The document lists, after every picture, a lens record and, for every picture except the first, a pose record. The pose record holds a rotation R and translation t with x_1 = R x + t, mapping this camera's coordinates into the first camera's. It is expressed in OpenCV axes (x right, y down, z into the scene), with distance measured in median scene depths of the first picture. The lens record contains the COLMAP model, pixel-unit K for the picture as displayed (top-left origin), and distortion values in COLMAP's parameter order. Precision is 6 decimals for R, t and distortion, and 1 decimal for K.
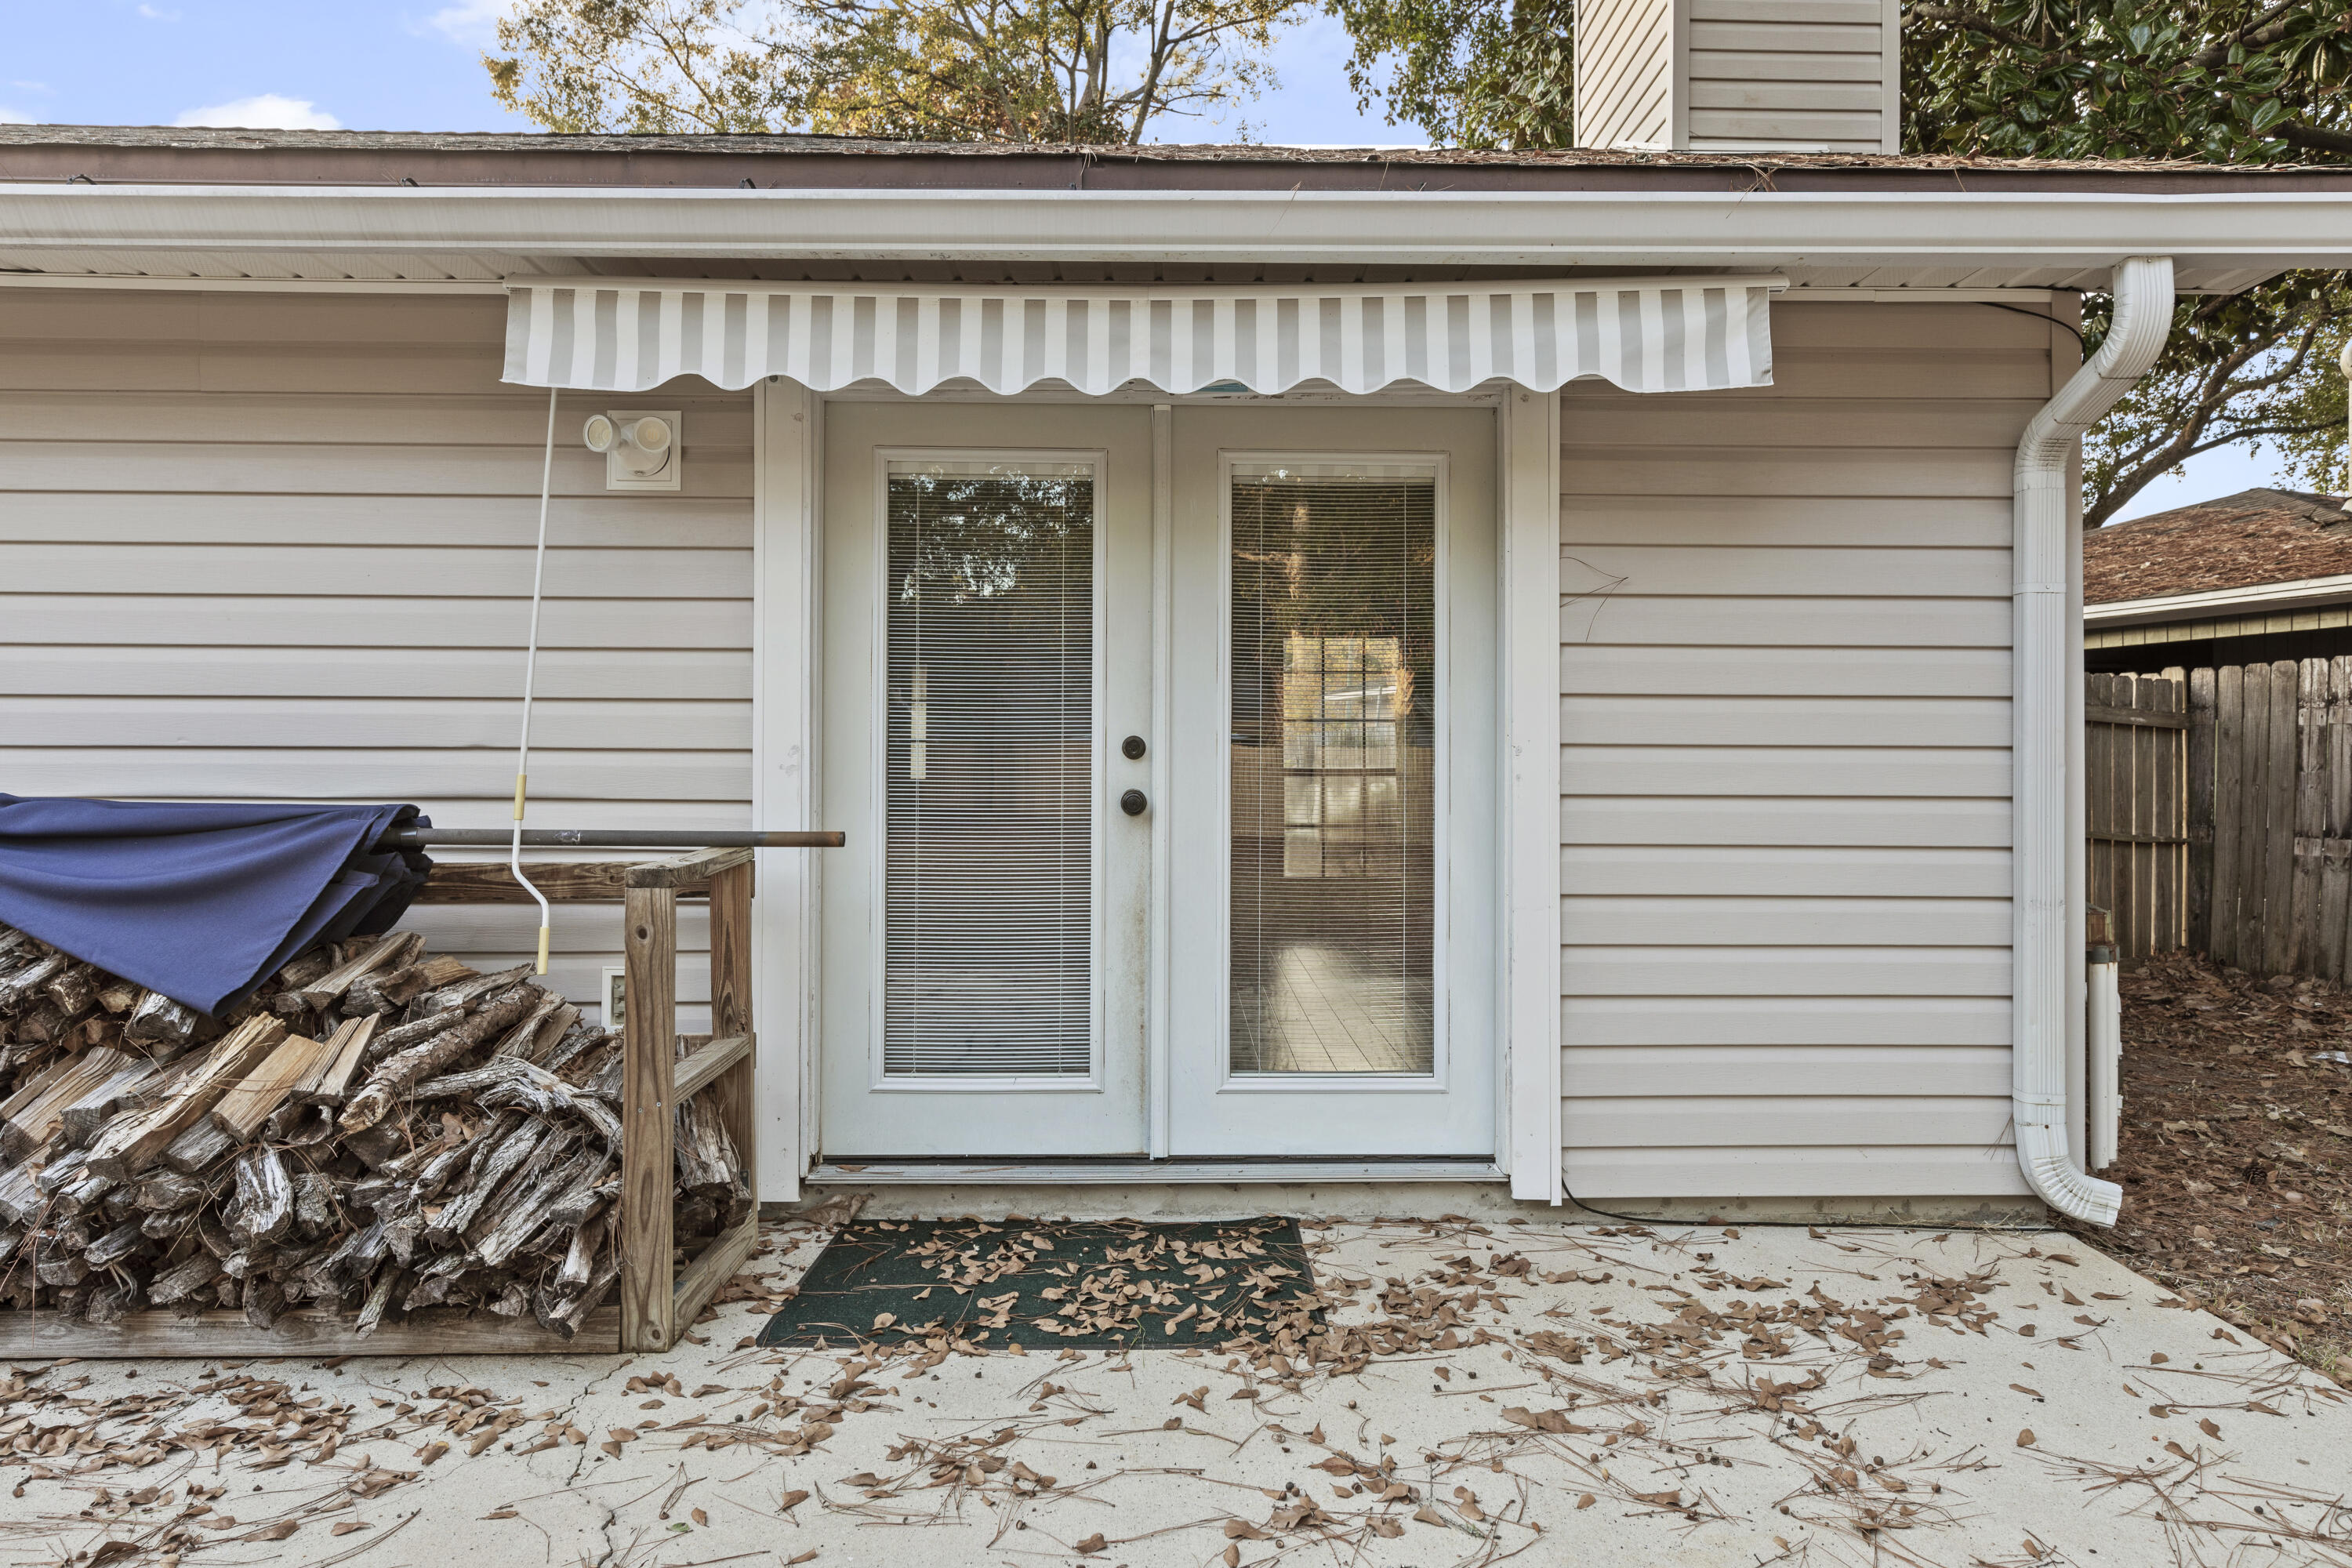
lens RADIAL K [[1594.5, 0, 1228.1], [0, 1594.5, 750.7], [0, 0, 1]] dist [0.004815, 0.004275]
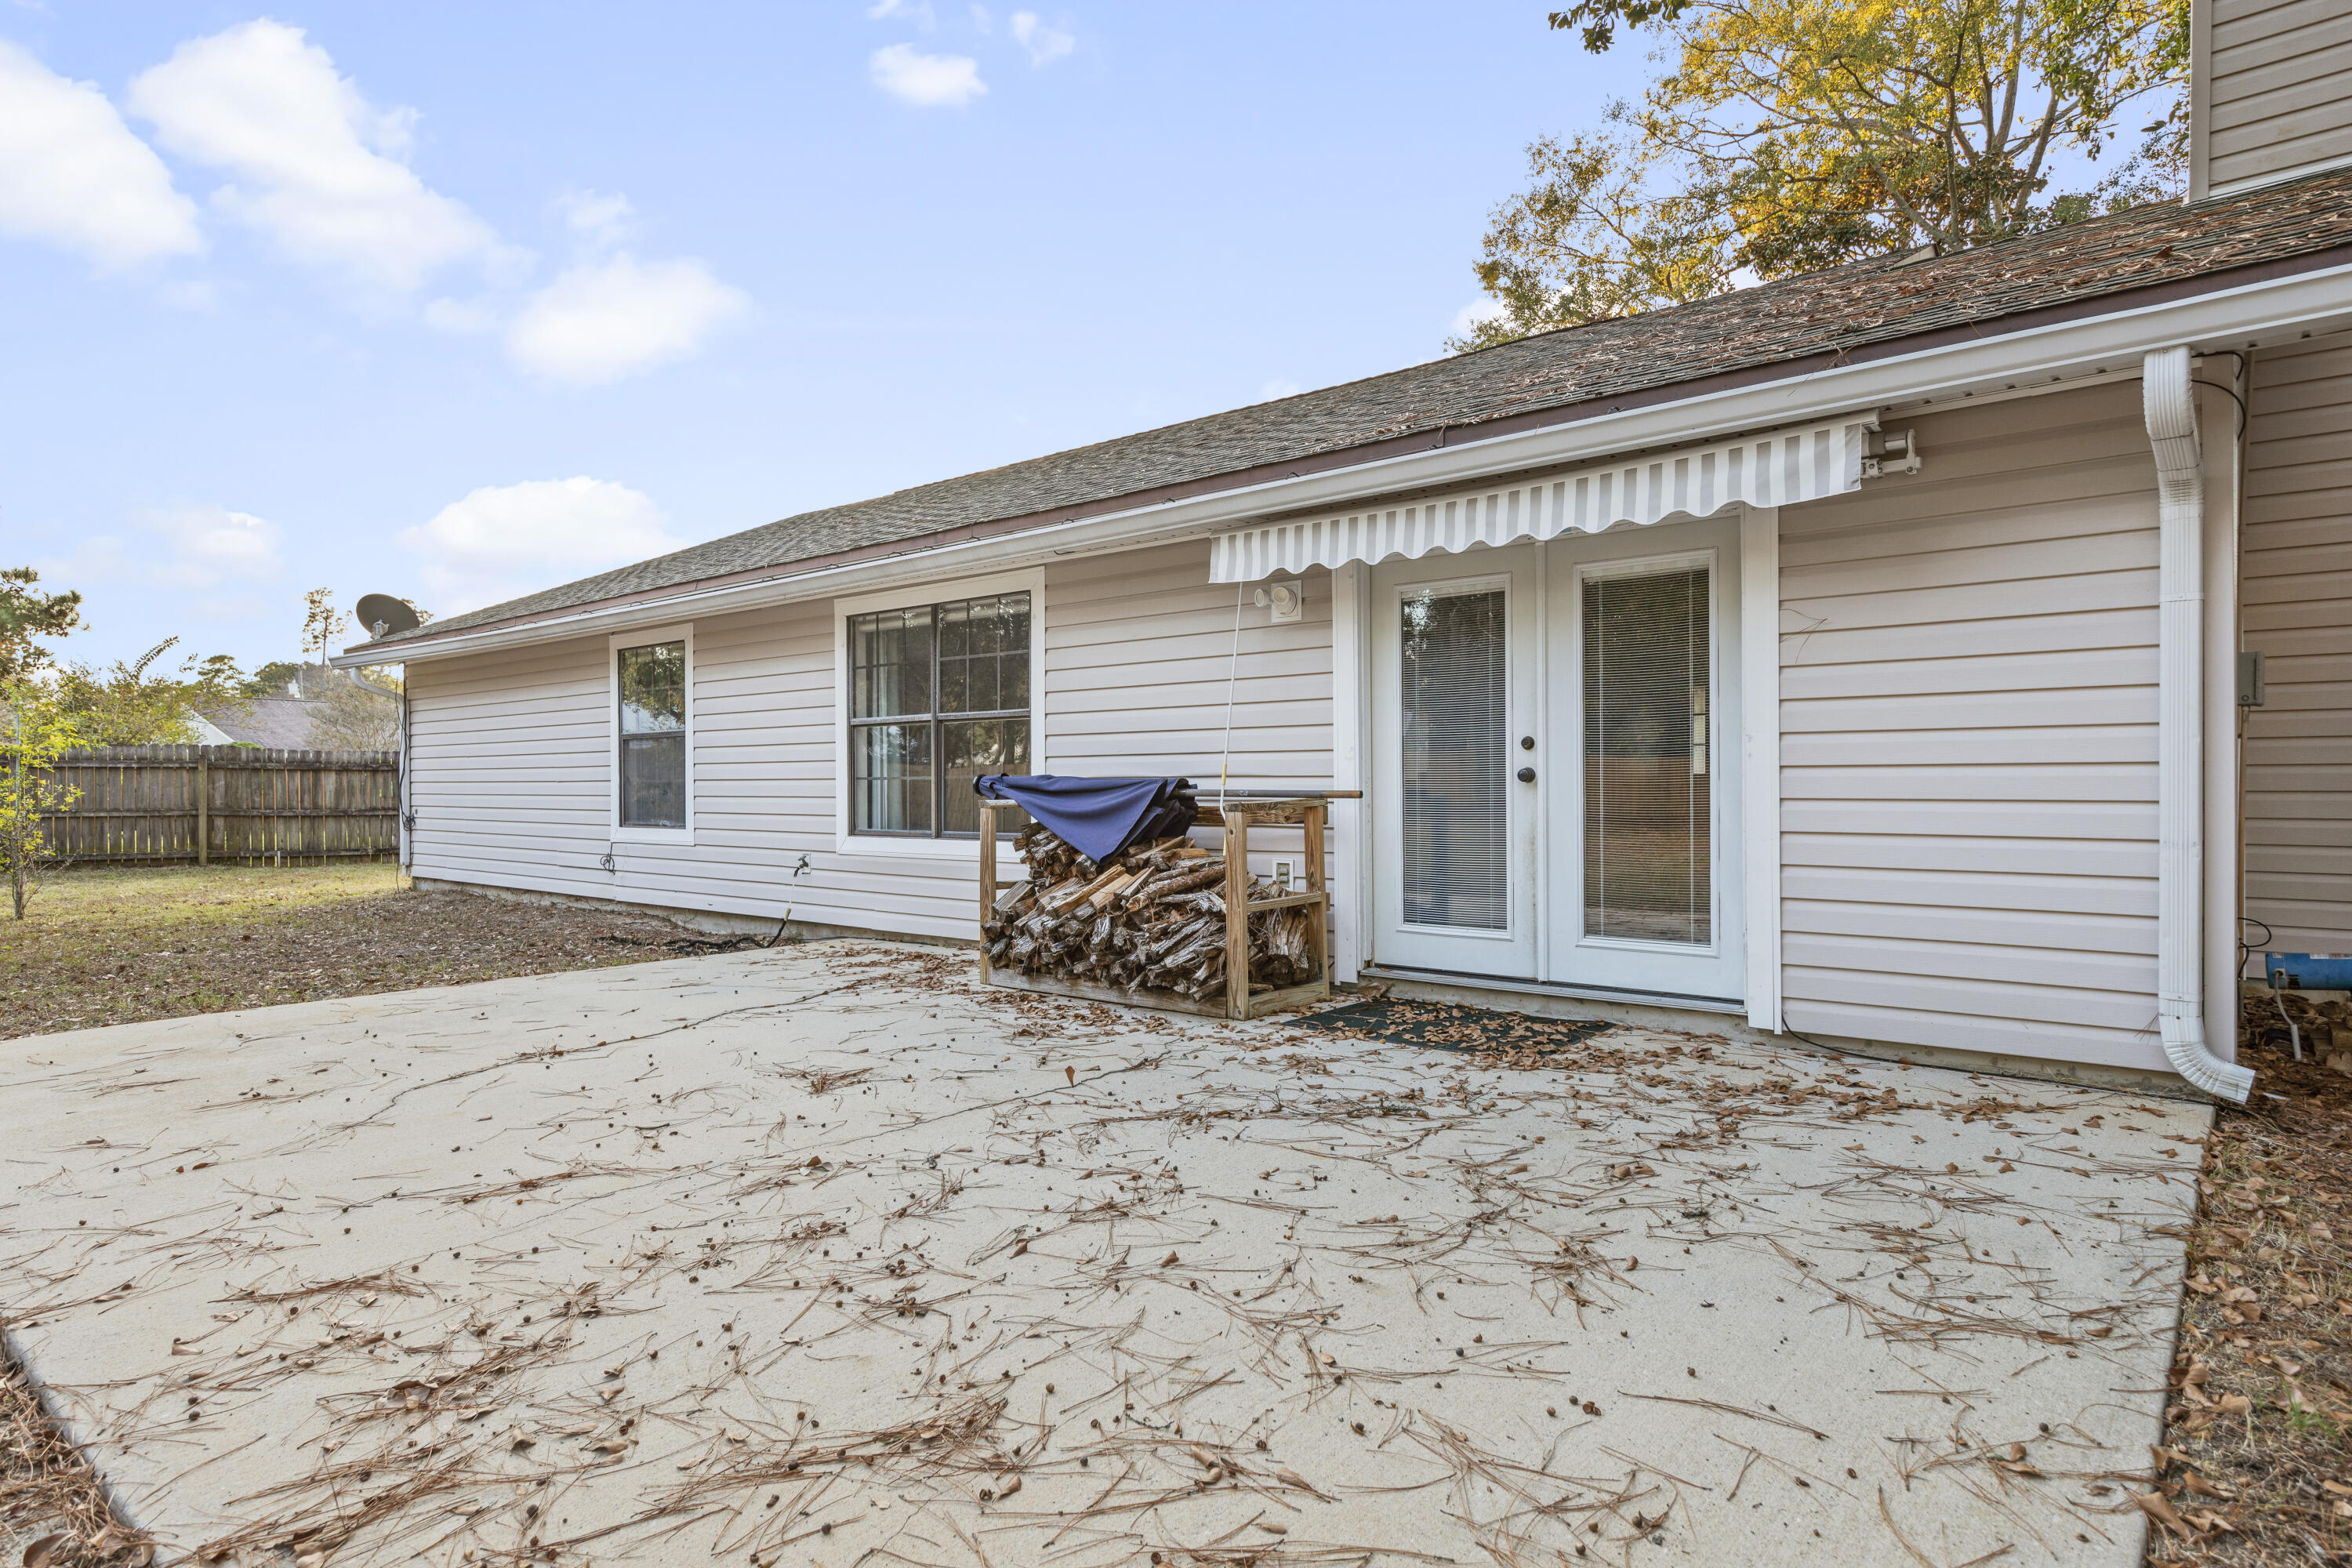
lens RADIAL K [[1290.5, 0, 1139.1], [0, 1290.5, 782.1], [0, 0, 1]] dist [0.011226, -0.000160]
pose [[0.737694, -0.007668, -0.675092, 0.627927], [0.018959, 0.999776, 0.009361, 0.020974], [0.674869, -0.019705, 0.737674, -0.345004]]
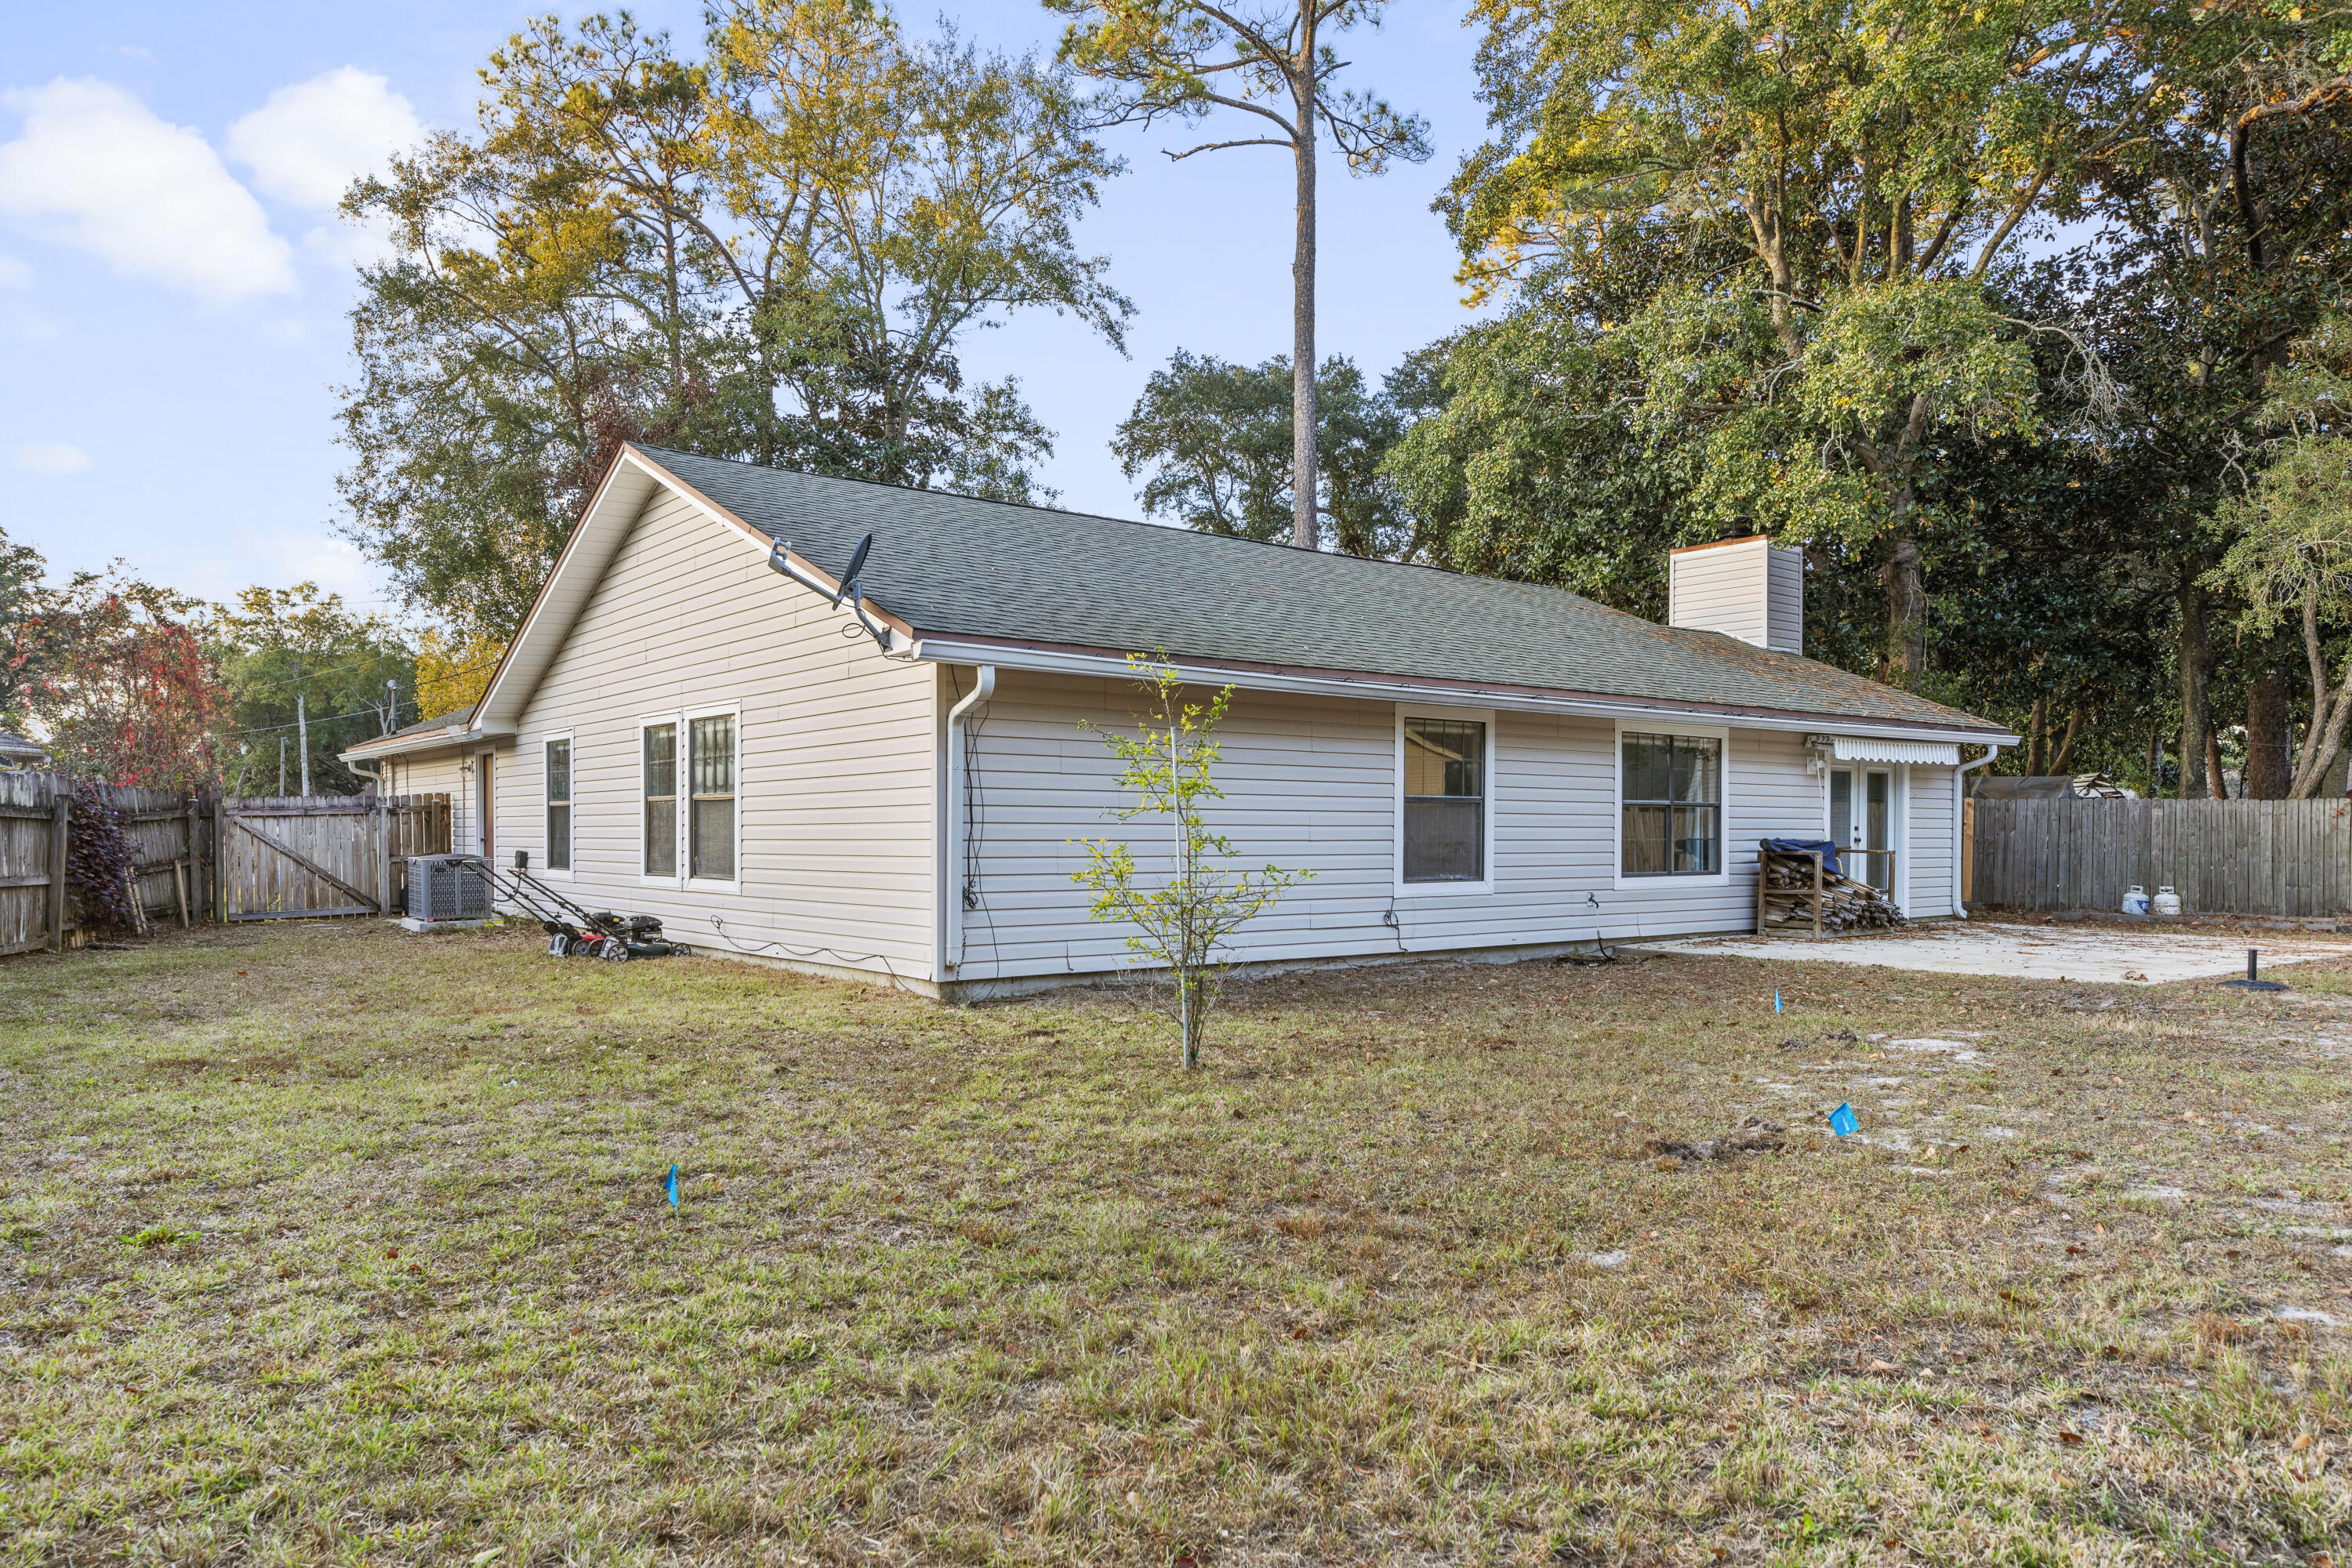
lens RADIAL K [[1729.8, 0, 1060.5], [0, 1729.8, 796.1], [0, 0, 1]] dist [0.004015, 0.002438]
pose [[0.792984, 0.010654, 0.609150, -5.590931], [-0.020063, 0.999761, 0.008631, -0.105225], [-0.608913, -0.019066, 0.793008, -1.816326]]
